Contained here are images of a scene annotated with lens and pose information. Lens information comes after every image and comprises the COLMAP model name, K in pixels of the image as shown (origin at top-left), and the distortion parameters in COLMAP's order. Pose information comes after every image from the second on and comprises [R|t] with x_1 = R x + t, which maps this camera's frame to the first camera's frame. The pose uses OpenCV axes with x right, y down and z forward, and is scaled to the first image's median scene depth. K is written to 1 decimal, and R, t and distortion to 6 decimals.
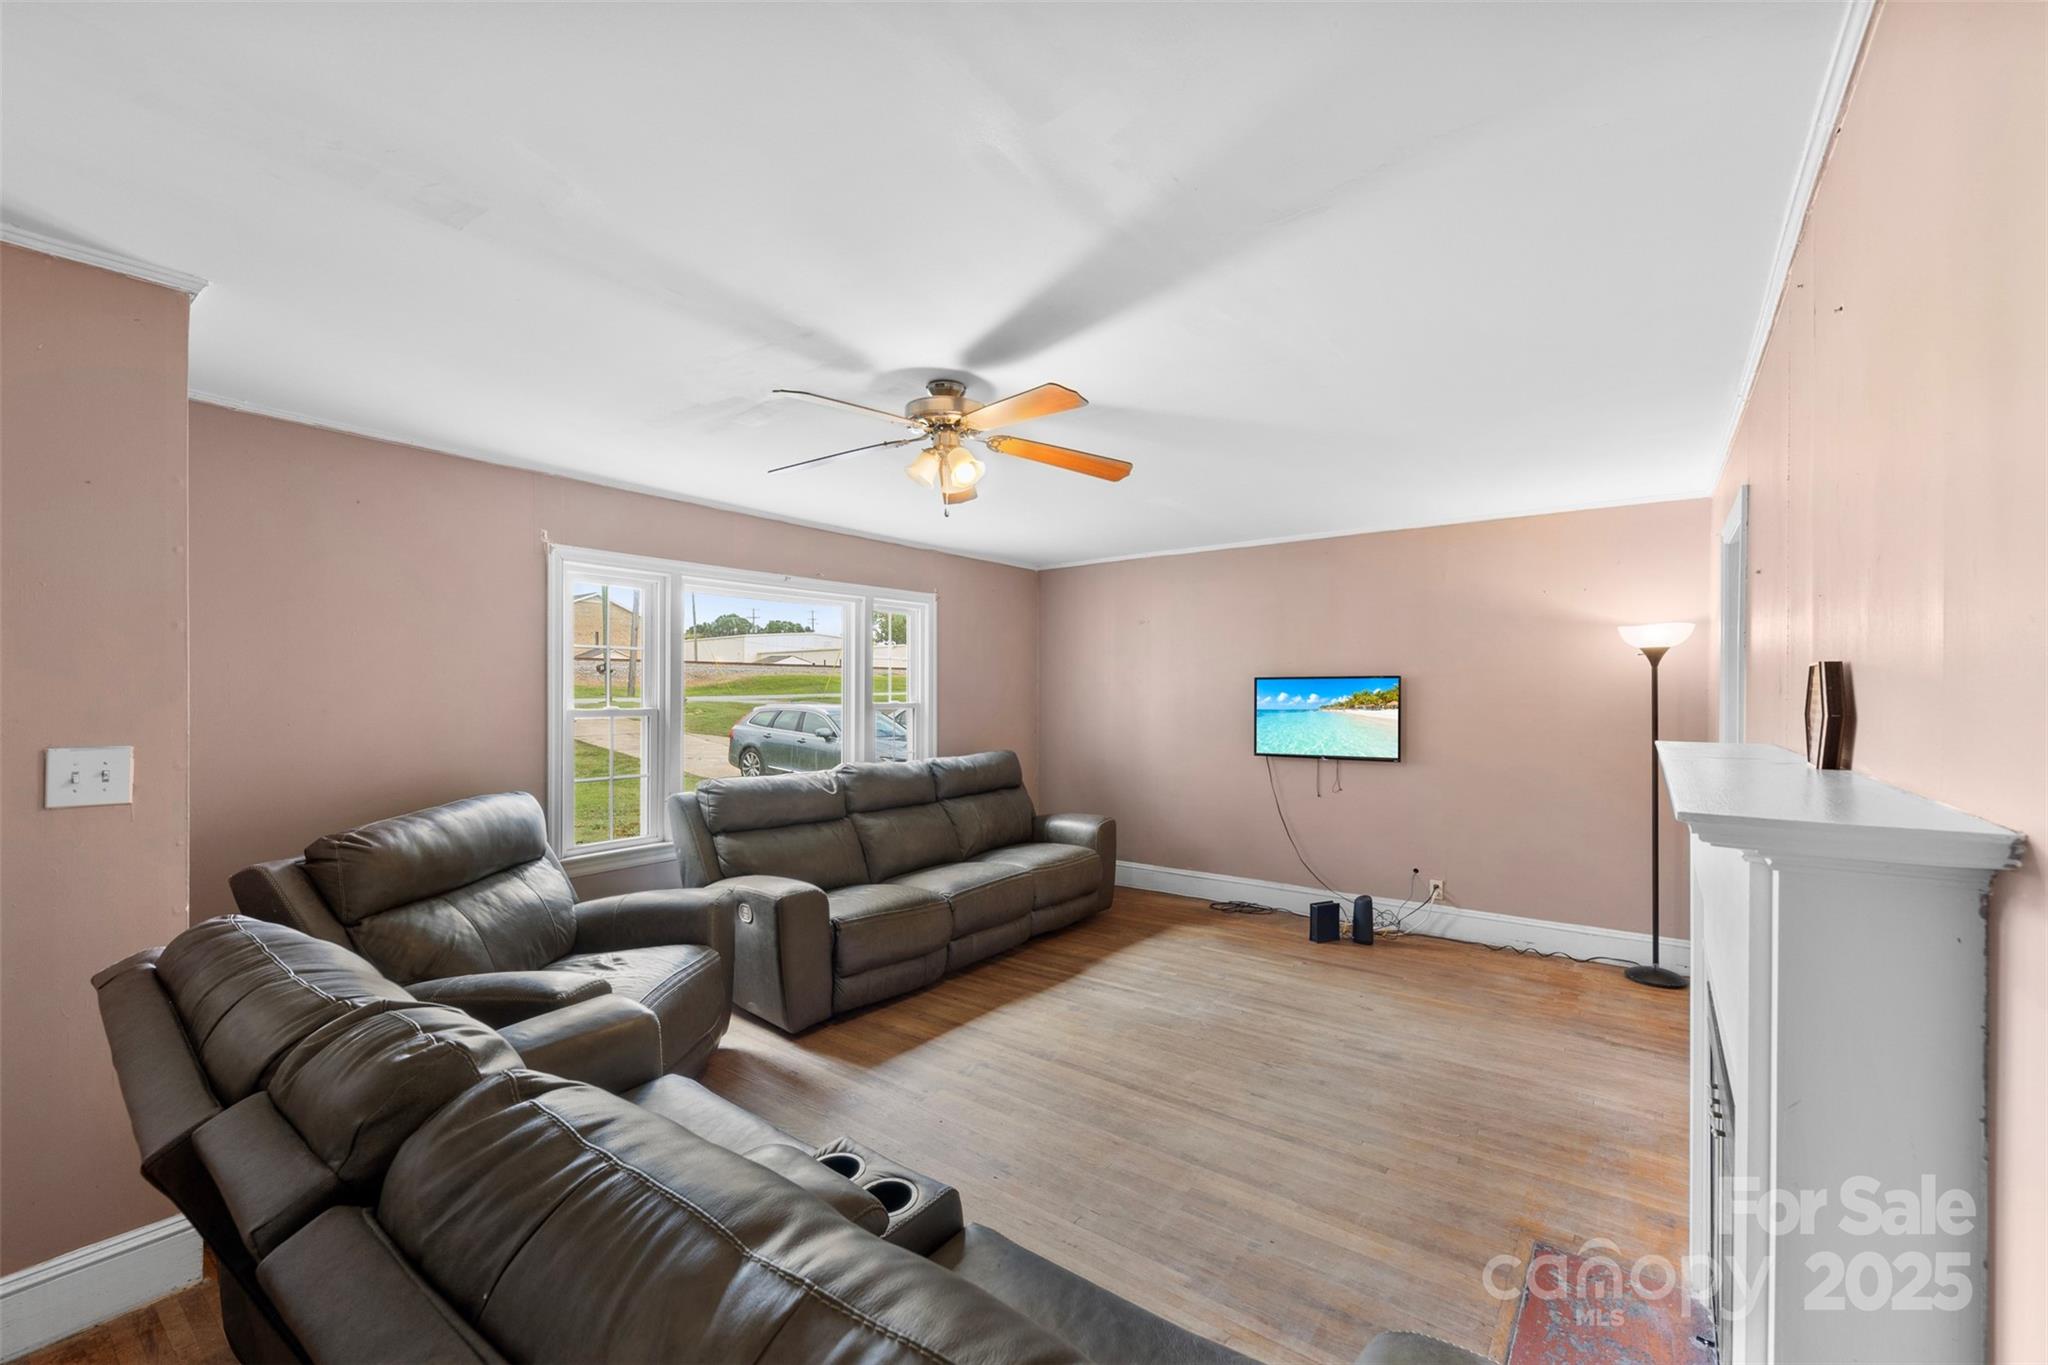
lens RADIAL K [[823.7, 0, 1016.2], [0, 823.7, 689.9], [0, 0, 1]] dist [0.010277, -0.002564]
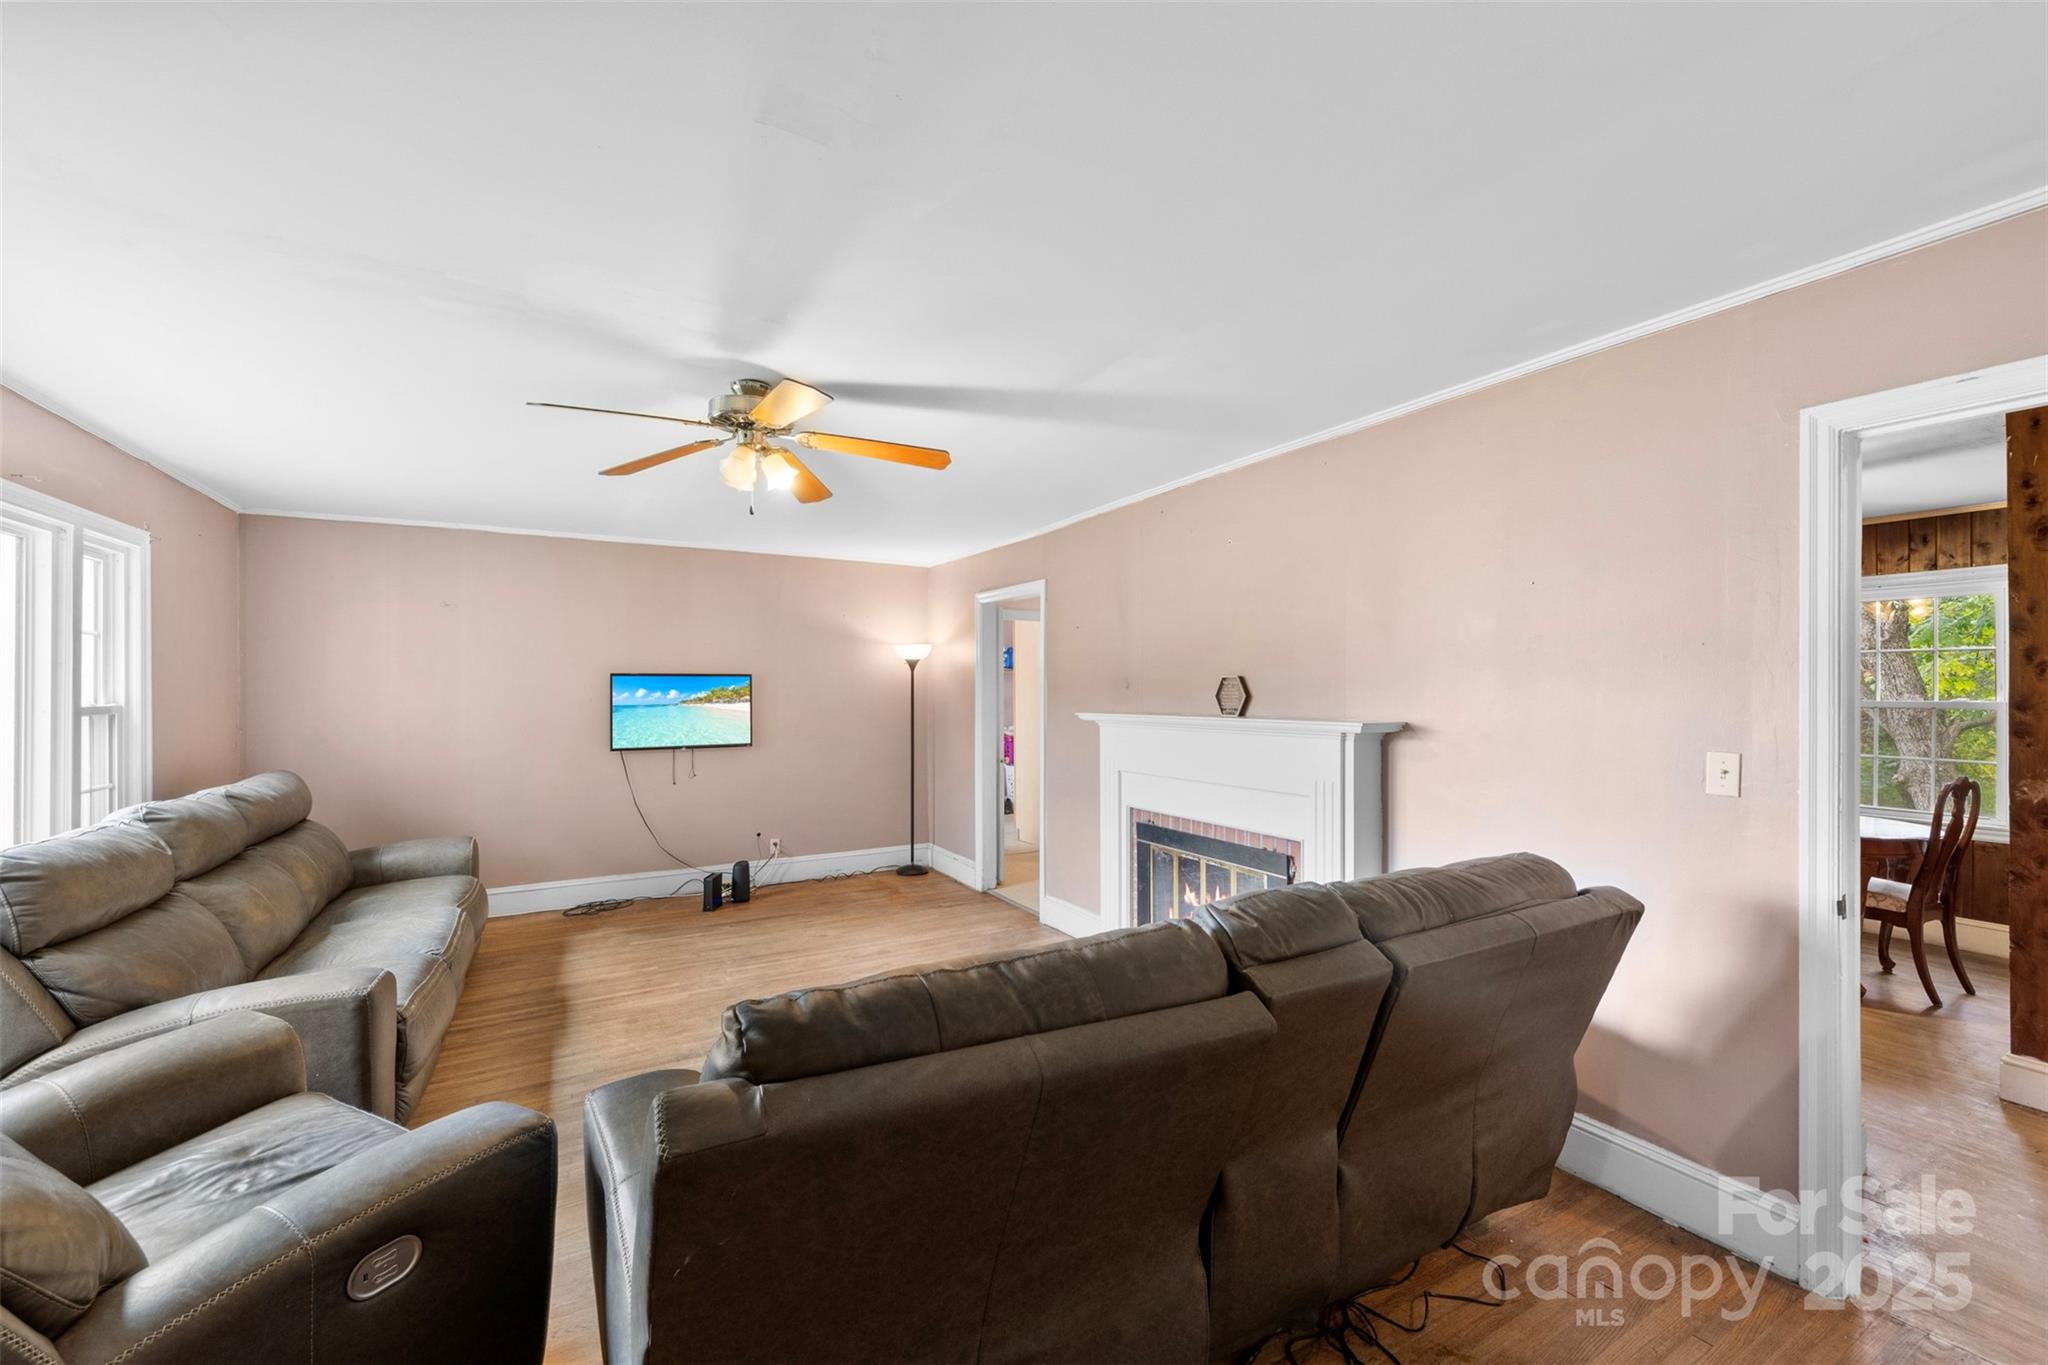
lens RADIAL K [[823.7, 0, 1025.2], [0, 823.7, 682.1], [0, 0, 1]] dist [0.010277, -0.002564]
pose [[0.397886, 0.006473, 0.917412, -0.515612], [-0.001732, 0.999979, -0.006304, 0.000931], [-0.917433, 0.000919, 0.397889, 0.169857]]
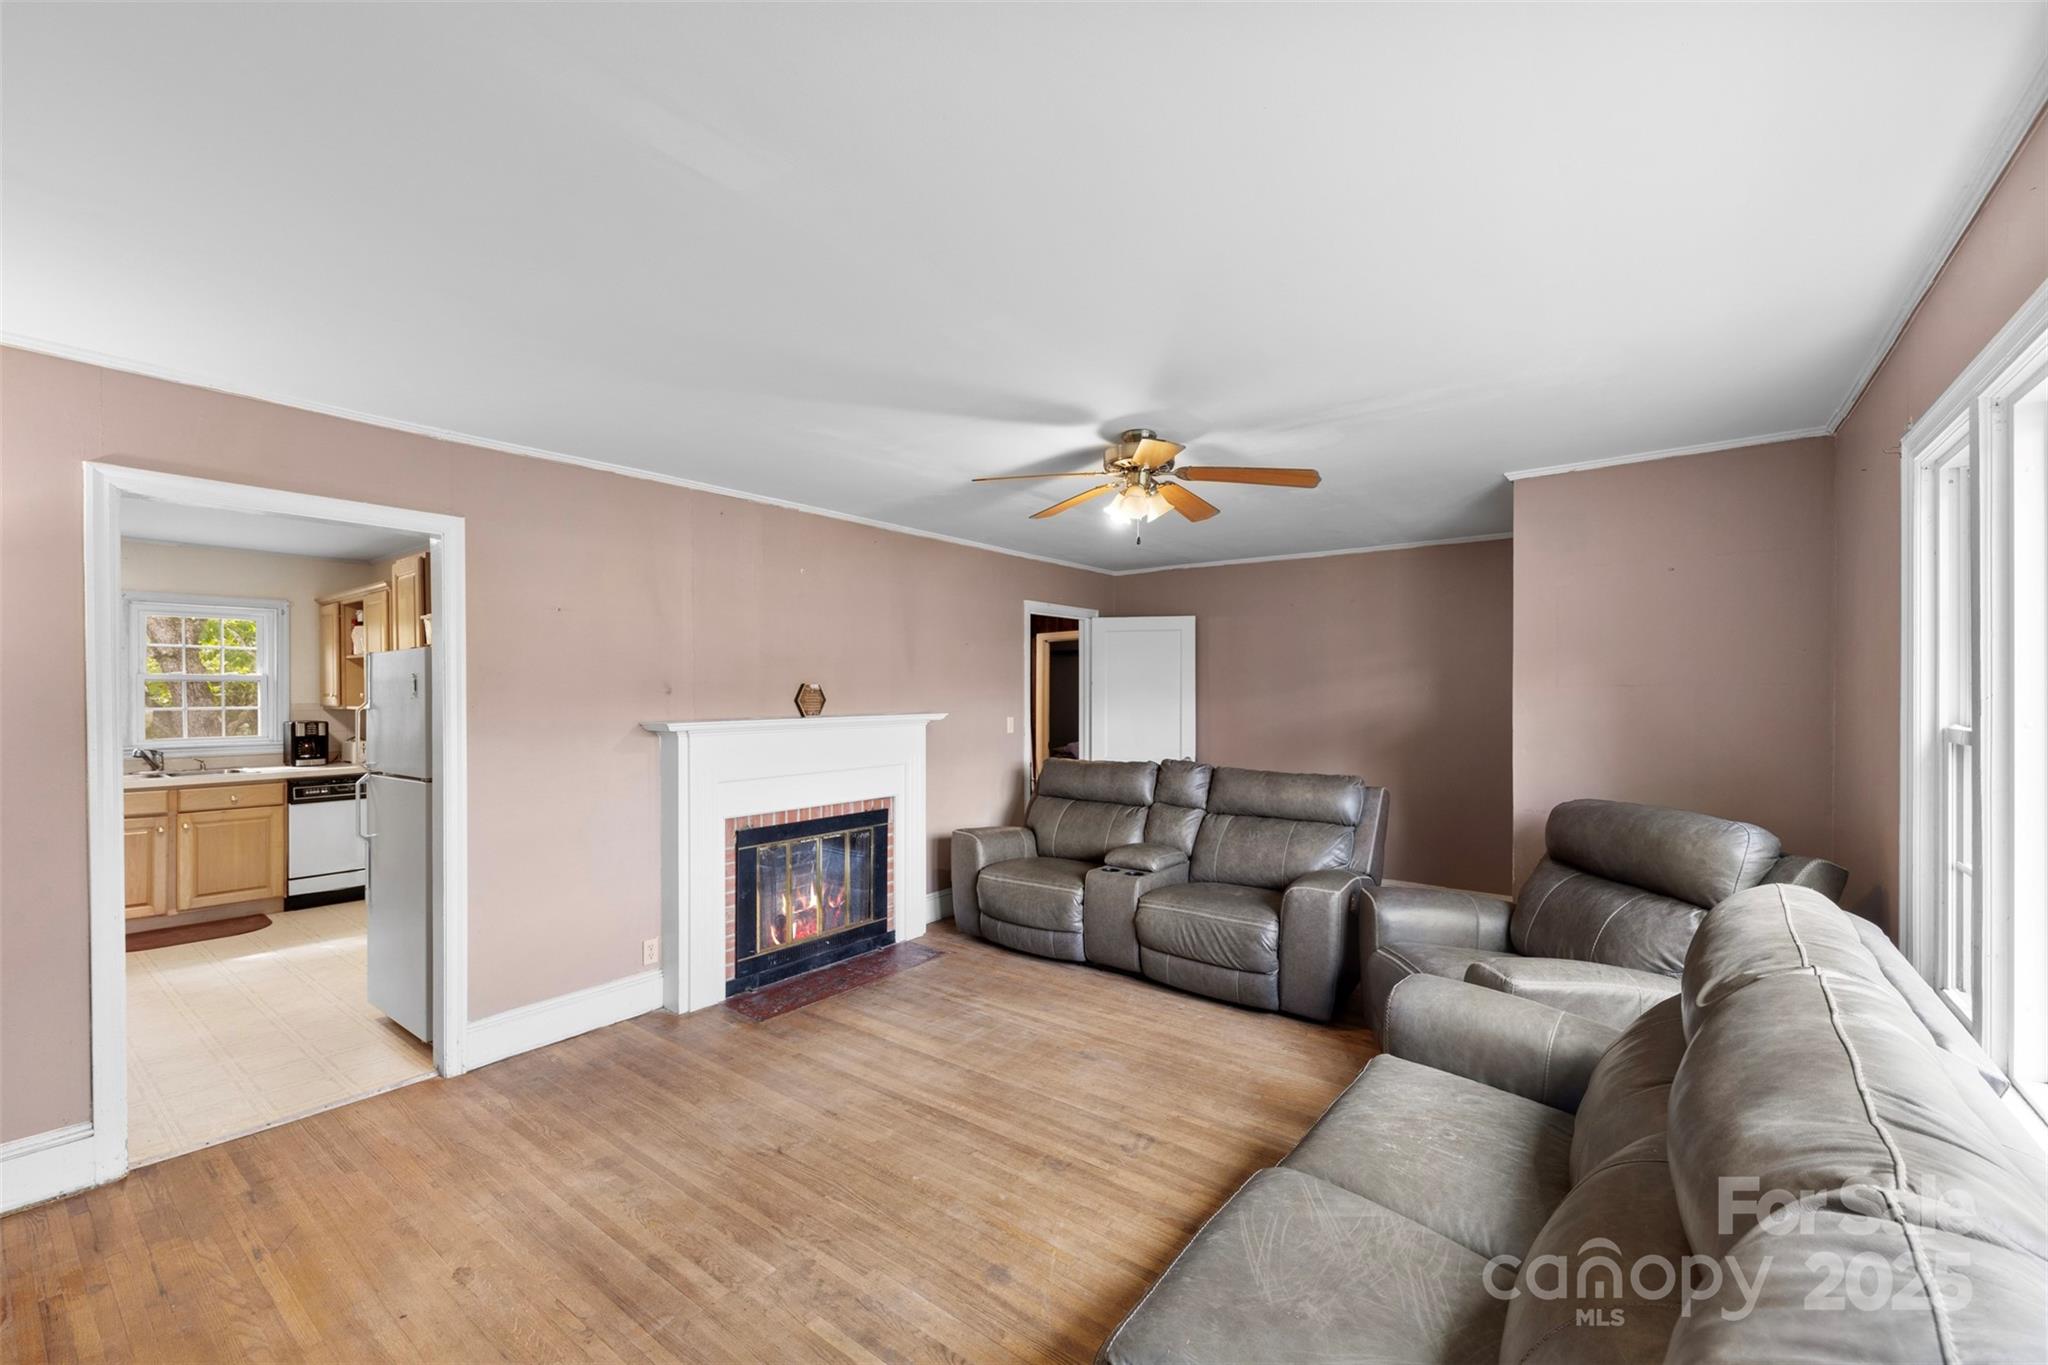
lens RADIAL K [[844.0, 0, 1025.0], [0, 844.0, 697.1], [0, 0, 1]] dist [0.010159, -0.004110]
pose [[-0.999994, 0.002037, 0.002819, 0.042236], [0.002037, 0.999998, -0.000077, 0.006456], [-0.002820, -0.000071, -0.999996, 1.290360]]
